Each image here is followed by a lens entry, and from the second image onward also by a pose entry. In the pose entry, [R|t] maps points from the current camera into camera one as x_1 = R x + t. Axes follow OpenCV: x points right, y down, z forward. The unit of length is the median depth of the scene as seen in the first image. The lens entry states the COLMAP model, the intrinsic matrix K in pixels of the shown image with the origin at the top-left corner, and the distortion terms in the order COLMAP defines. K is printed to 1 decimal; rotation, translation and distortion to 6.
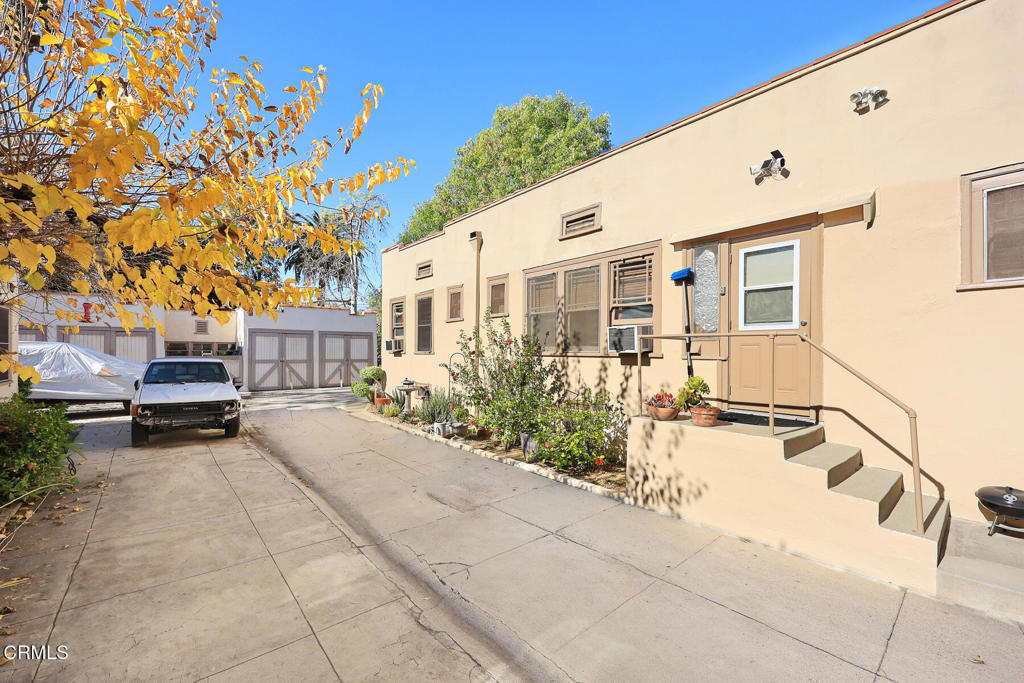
lens RADIAL K [[408.8, 0, 510.2], [0, 408.8, 358.6], [0, 0, 1]] dist [0.000145, -0.000005]
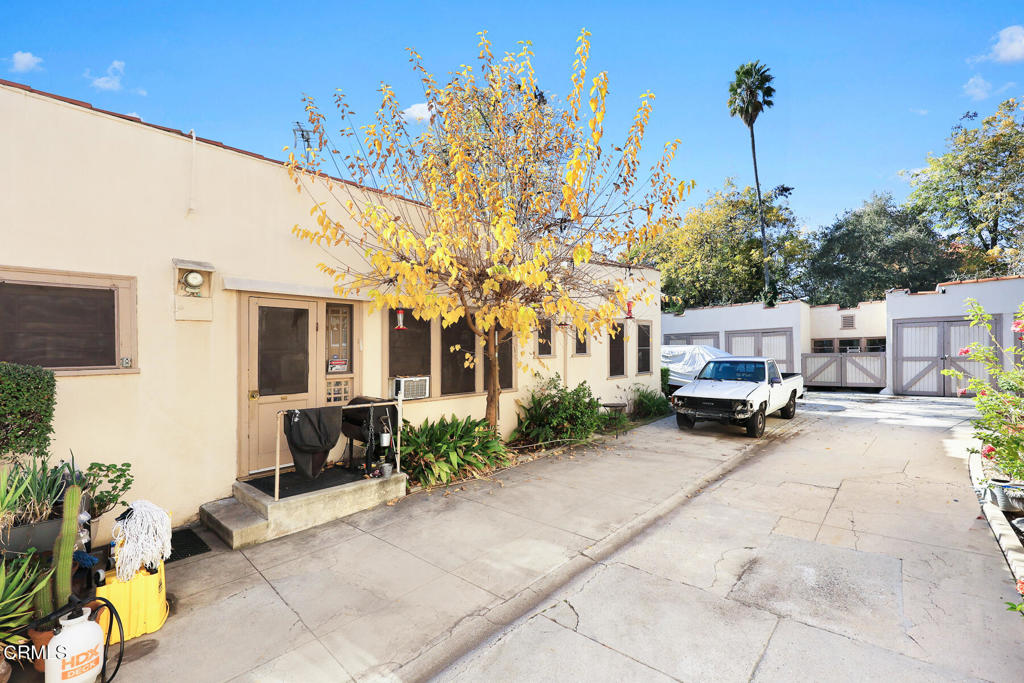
lens RADIAL K [[440.1, 0, 544.3], [0, 440.1, 365.4], [0, 0, 1]] dist [-0.000432, -0.000457]
pose [[0.147592, 0.020448, -0.988837, 0.444163], [0.008863, 0.999719, 0.021996, -0.016741], [0.989009, -0.012011, 0.147369, 0.498657]]
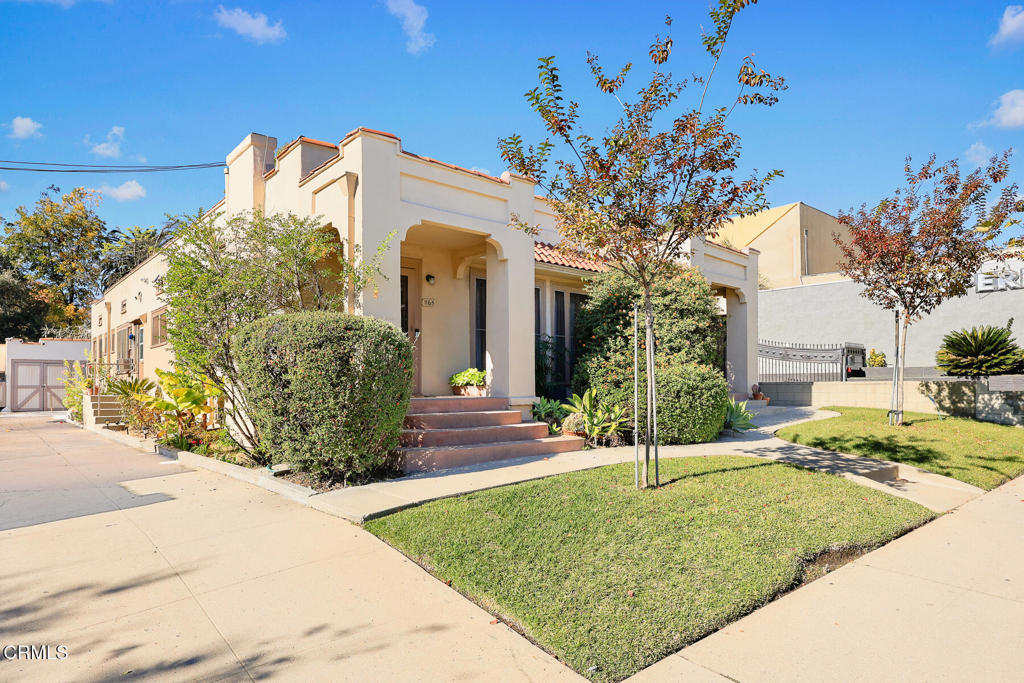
lens RADIAL K [[601.0, 0, 512.2], [0, 601.0, 365.4], [0, 0, 1]] dist [0.000740, -0.000611]
pose [[0.999934, -0.008371, 0.007828, 2.532637], [0.008592, 0.999552, -0.028654, 0.023659], [-0.007584, 0.028720, 0.999559, -2.407962]]
